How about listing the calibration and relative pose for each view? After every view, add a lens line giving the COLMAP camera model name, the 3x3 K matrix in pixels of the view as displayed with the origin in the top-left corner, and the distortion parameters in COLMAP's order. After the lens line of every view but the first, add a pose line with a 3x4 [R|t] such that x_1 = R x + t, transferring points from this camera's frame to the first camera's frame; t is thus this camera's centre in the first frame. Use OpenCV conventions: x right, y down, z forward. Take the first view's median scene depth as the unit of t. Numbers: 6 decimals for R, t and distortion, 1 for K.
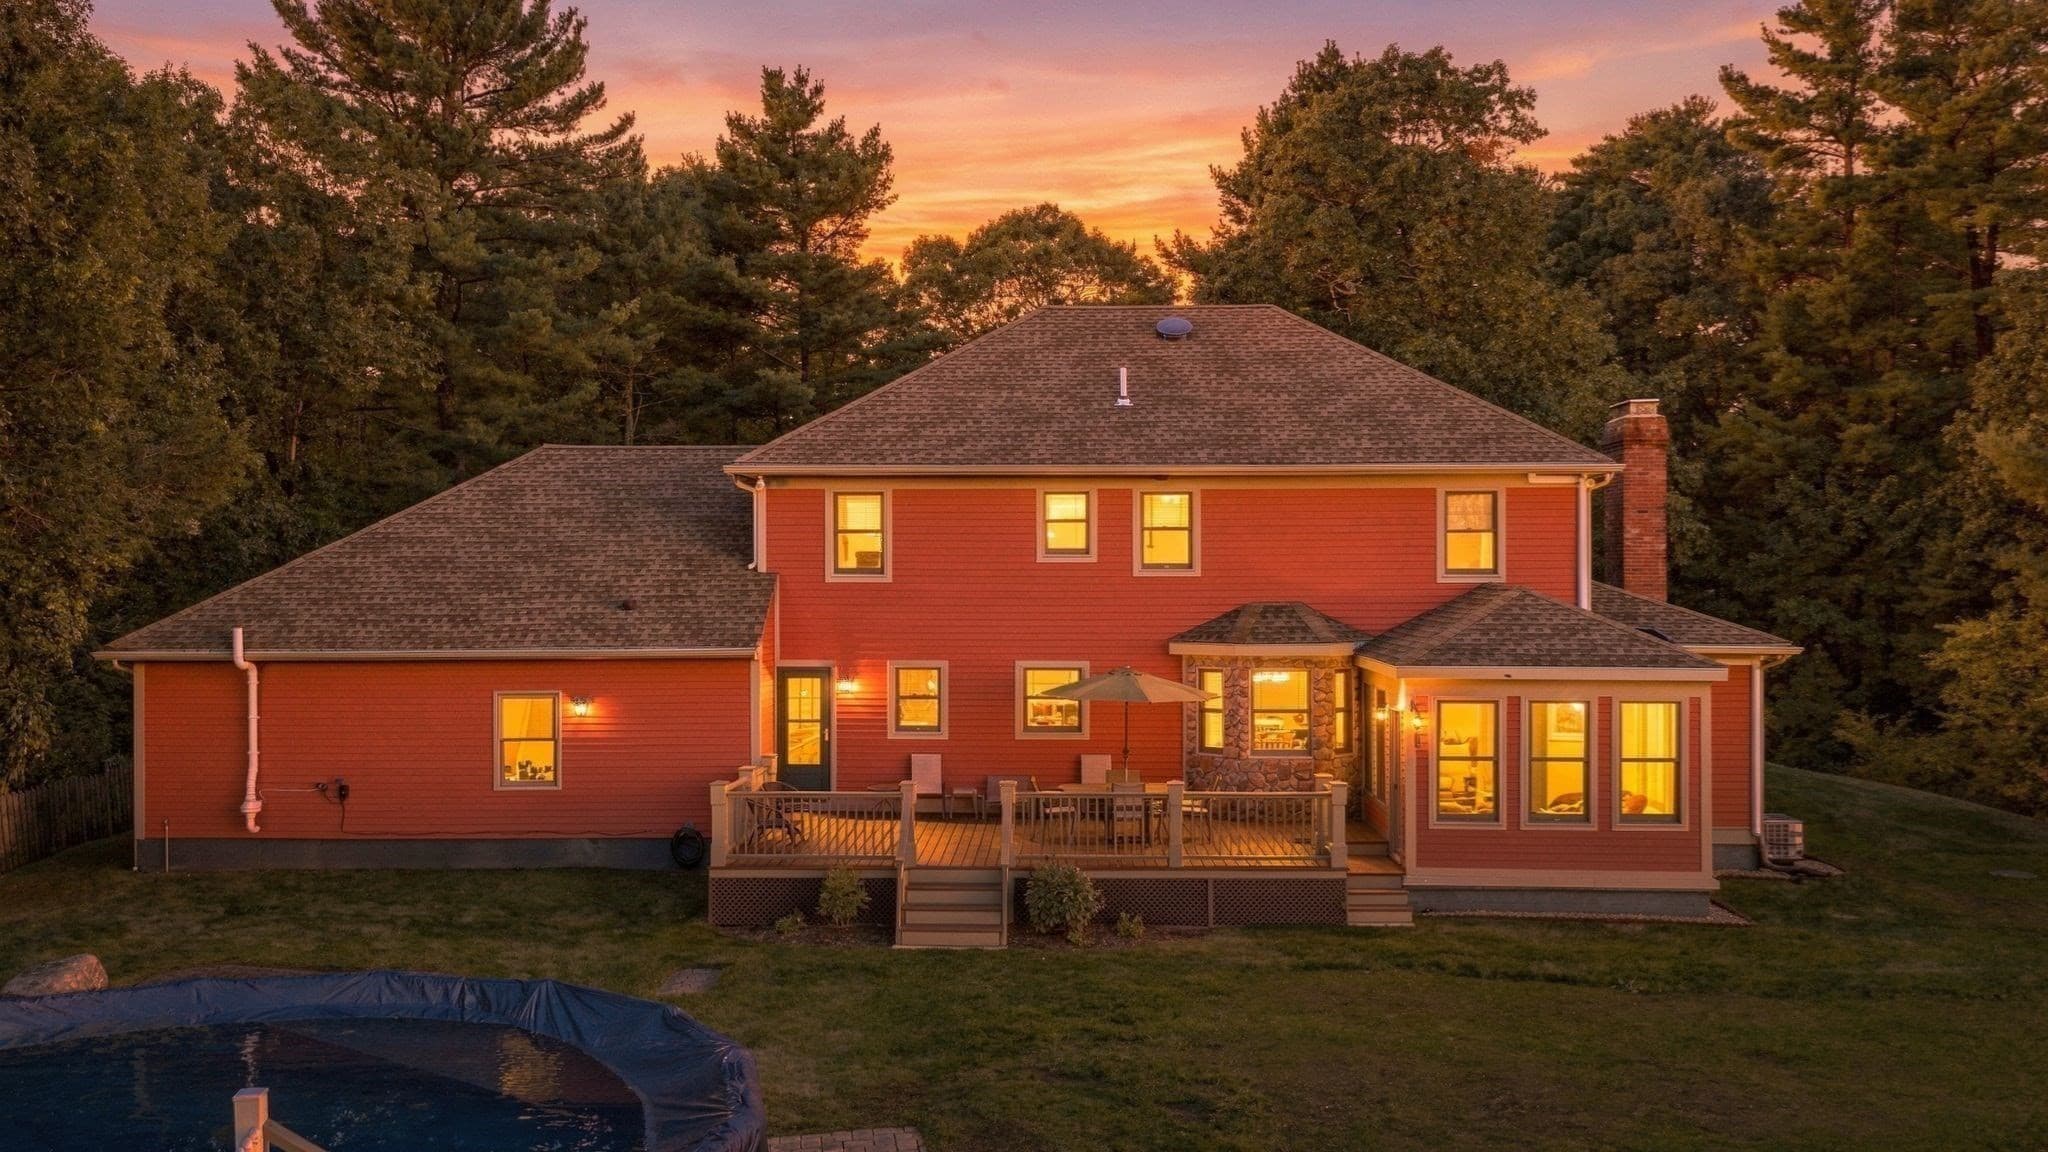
lens RADIAL K [[1726.5, 0, 1024.0], [0, 1726.5, 576.0], [0, 0, 1]] dist [-0.000090, 0.003742]
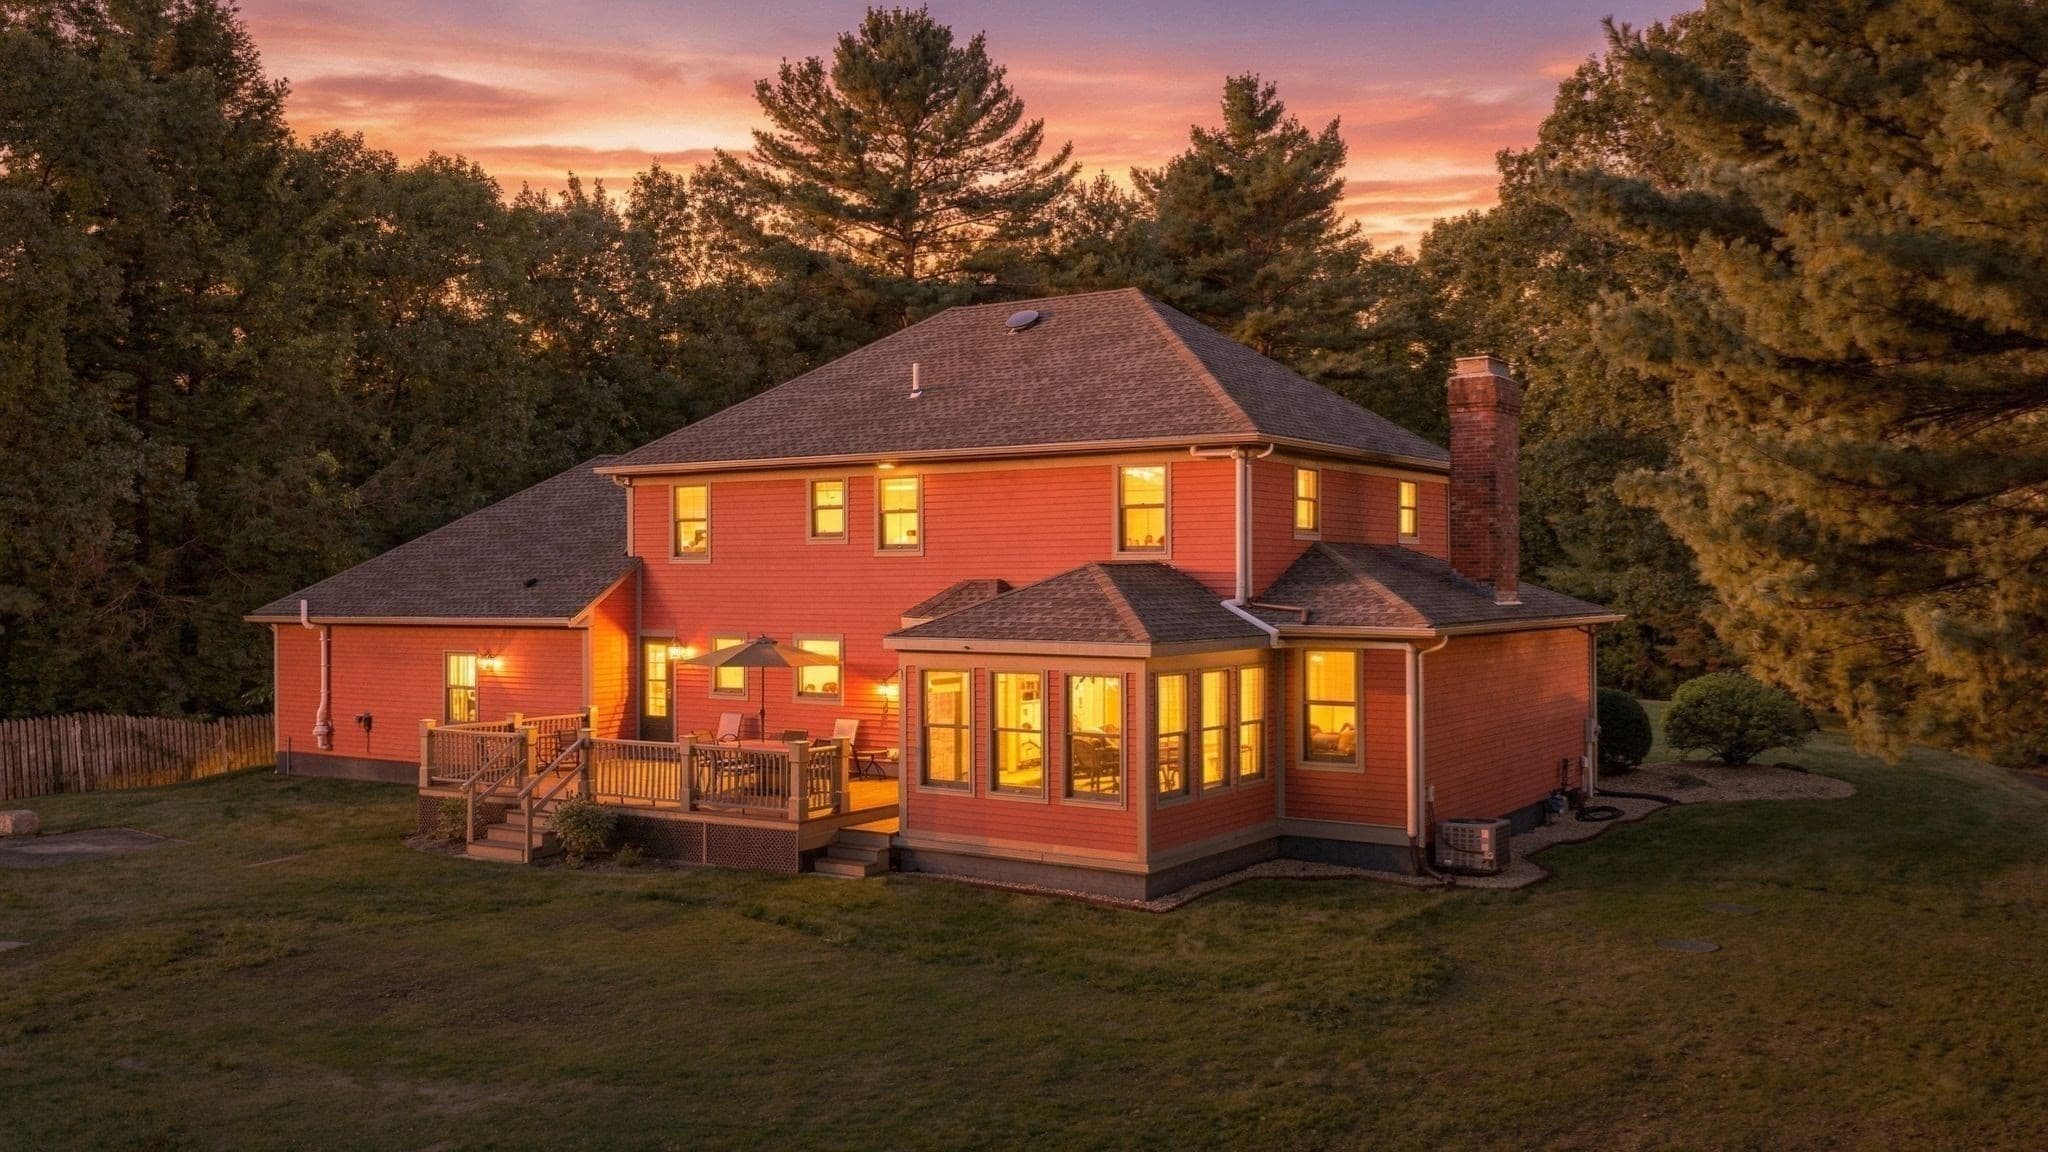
lens RADIAL K [[1695.0, 0, 1024.2], [0, 1695.0, 530.1], [0, 0, 1]] dist [0.004443, 0.001675]
pose [[0.860538, -0.018433, -0.509053, 0.693343], [0.009097, 0.999742, -0.020824, 0.007378], [0.509305, 0.013289, 0.860483, 0.118851]]
